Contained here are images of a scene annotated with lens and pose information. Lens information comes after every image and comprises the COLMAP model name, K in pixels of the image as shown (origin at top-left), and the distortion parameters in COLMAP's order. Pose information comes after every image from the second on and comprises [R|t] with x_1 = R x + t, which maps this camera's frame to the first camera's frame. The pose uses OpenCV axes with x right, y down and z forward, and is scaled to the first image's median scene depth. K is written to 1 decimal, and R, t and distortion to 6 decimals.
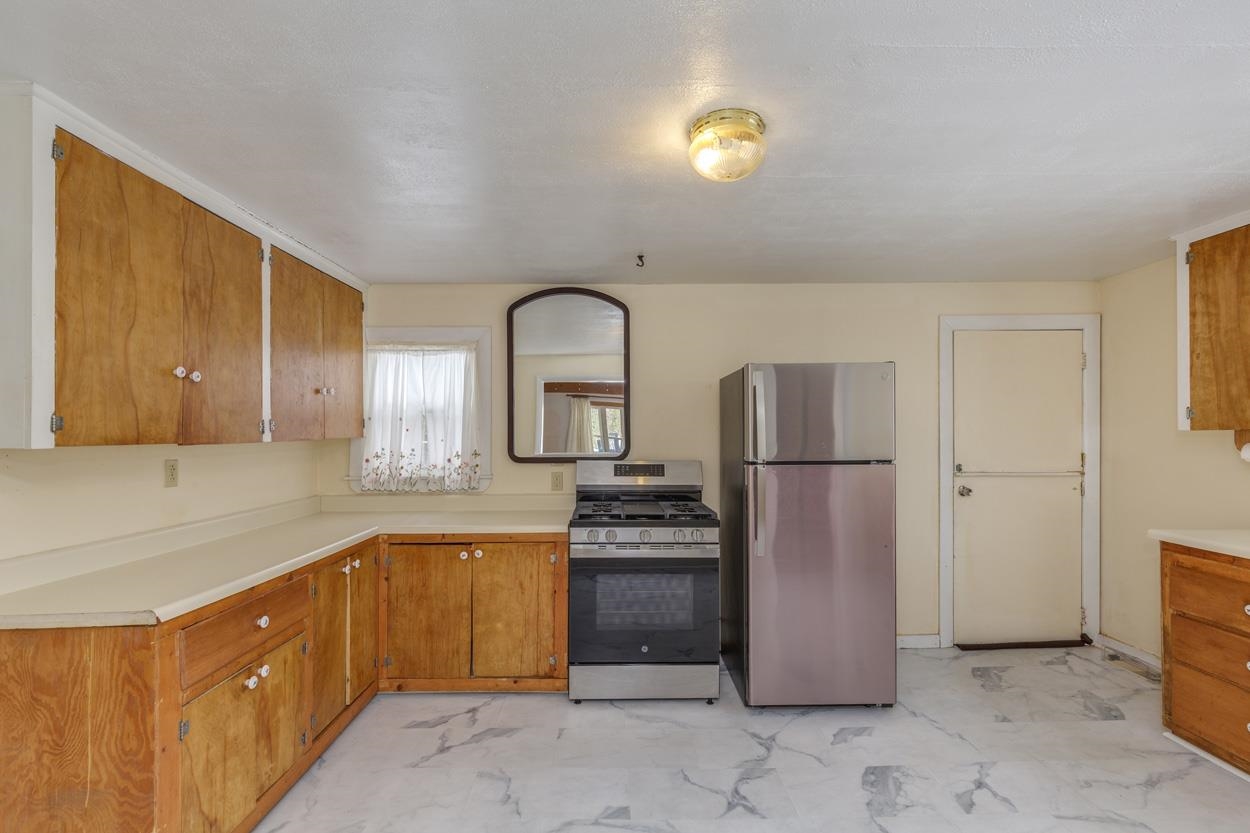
lens RADIAL K [[562.9, 0, 625.6], [0, 562.9, 438.1], [0, 0, 1]] dist [0.003298, 0.000895]
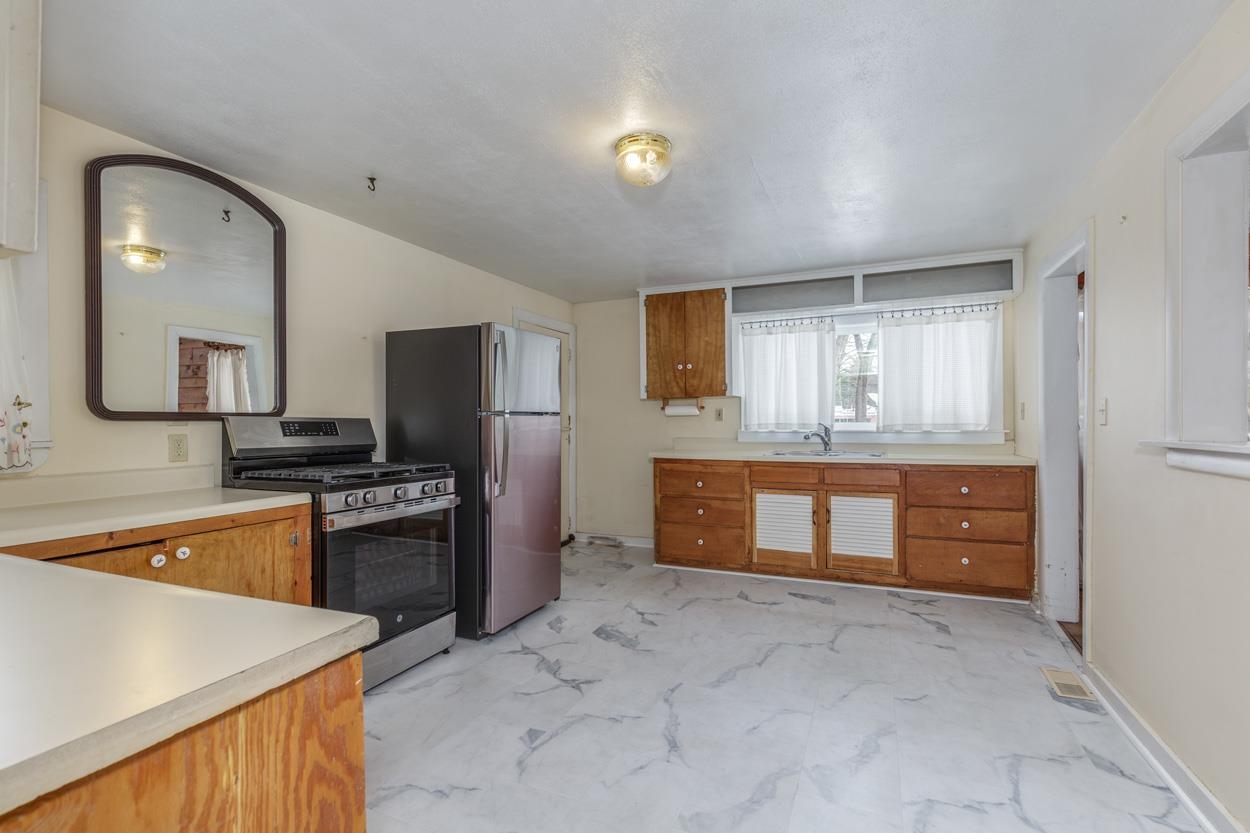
lens RADIAL K [[563.5, 0, 619.1], [0, 563.5, 421.5], [0, 0, 1]] dist [0.002917, -0.000152]
pose [[0.430827, 0.001114, 0.902434, -0.713259], [0.006121, 0.999973, -0.004157, 0.071864], [-0.902414, 0.007315, 0.430809, 0.322996]]
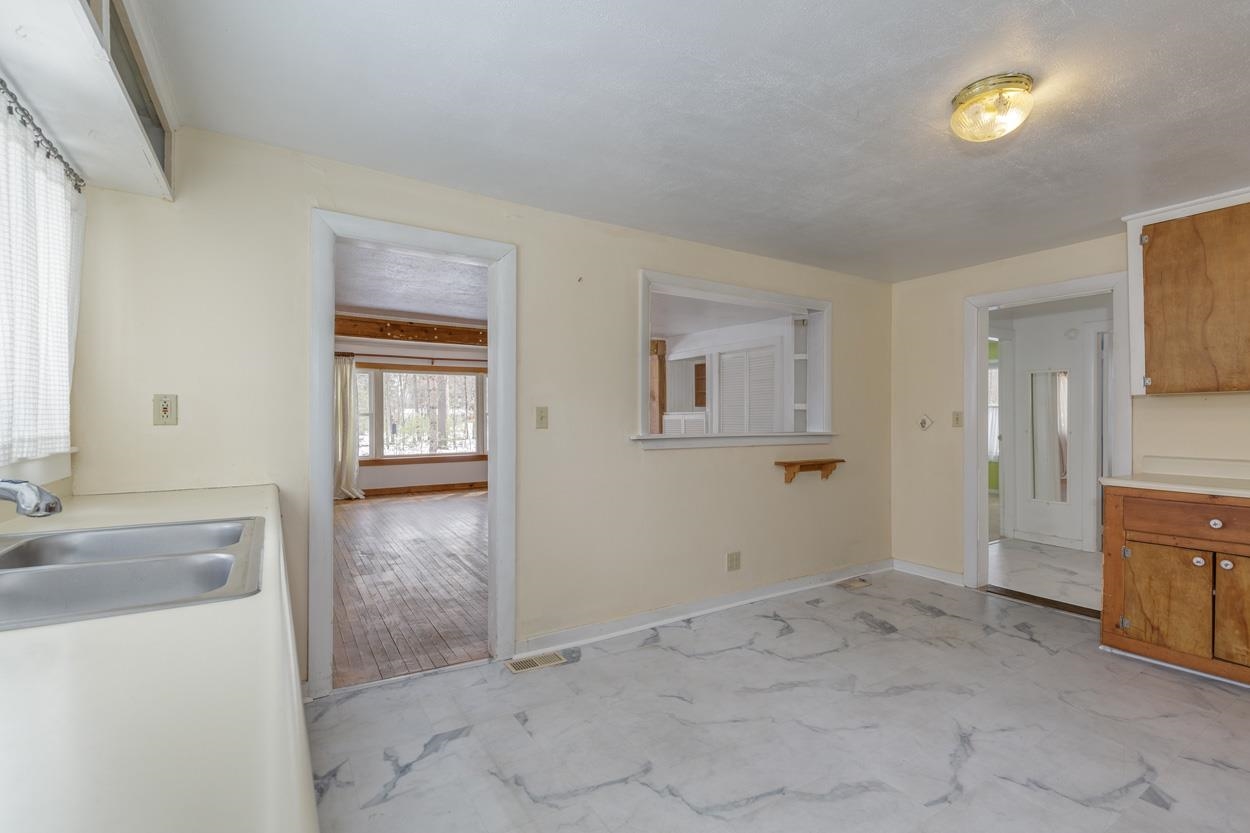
lens RADIAL K [[576.8, 0, 614.8], [0, 576.8, 408.9], [0, 0, 1]] dist [0.002605, -0.000045]
pose [[-0.856943, -0.005313, -0.515384, 0.948015], [0.001815, 0.999910, -0.013326, 0.054845], [0.515408, -0.012355, -0.856856, 1.081323]]
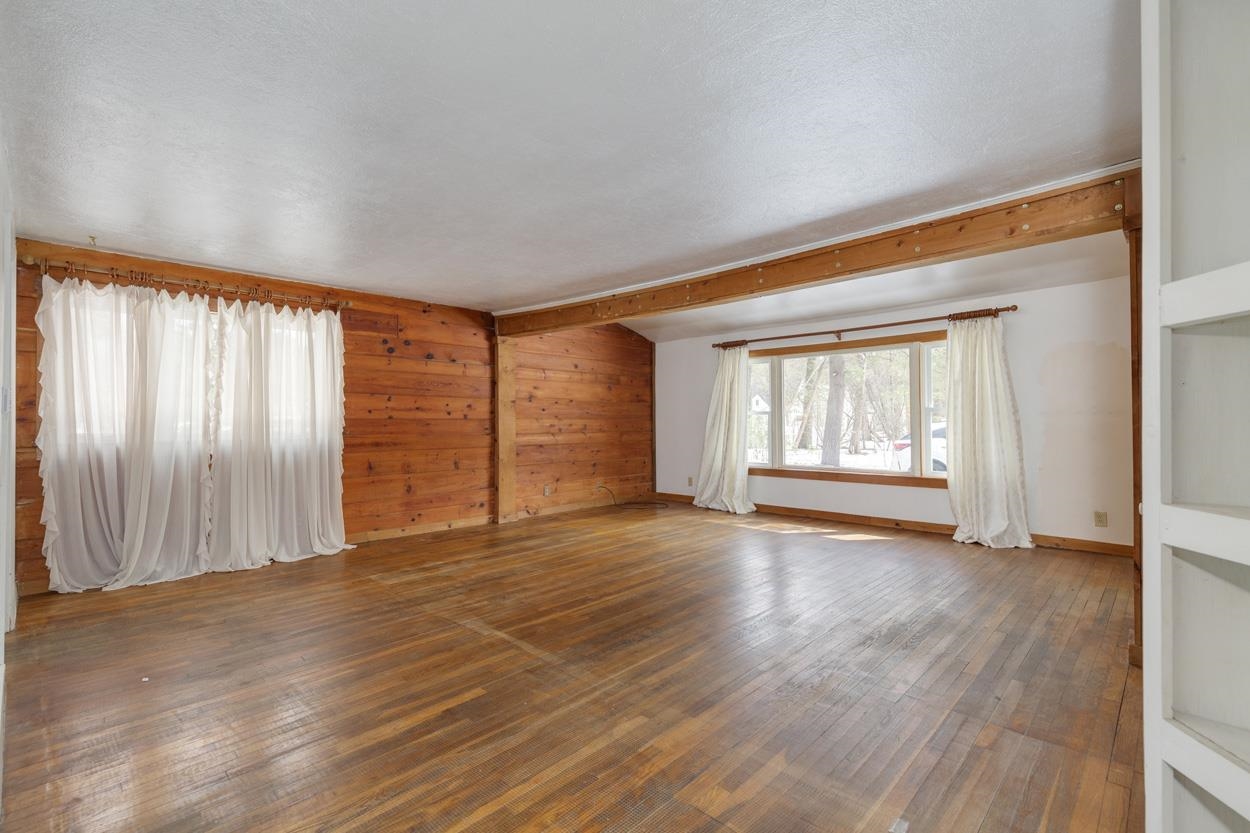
lens RADIAL K [[570.8, 0, 611.9], [0, 570.8, 421.8], [0, 0, 1]] dist [0.005206, 0.000177]
pose [[-0.703716, 0.002354, 0.710478, -0.882021], [0.002067, 0.999997, -0.001266, 0.082997], [-0.710479, 0.000577, -0.703718, -0.077525]]
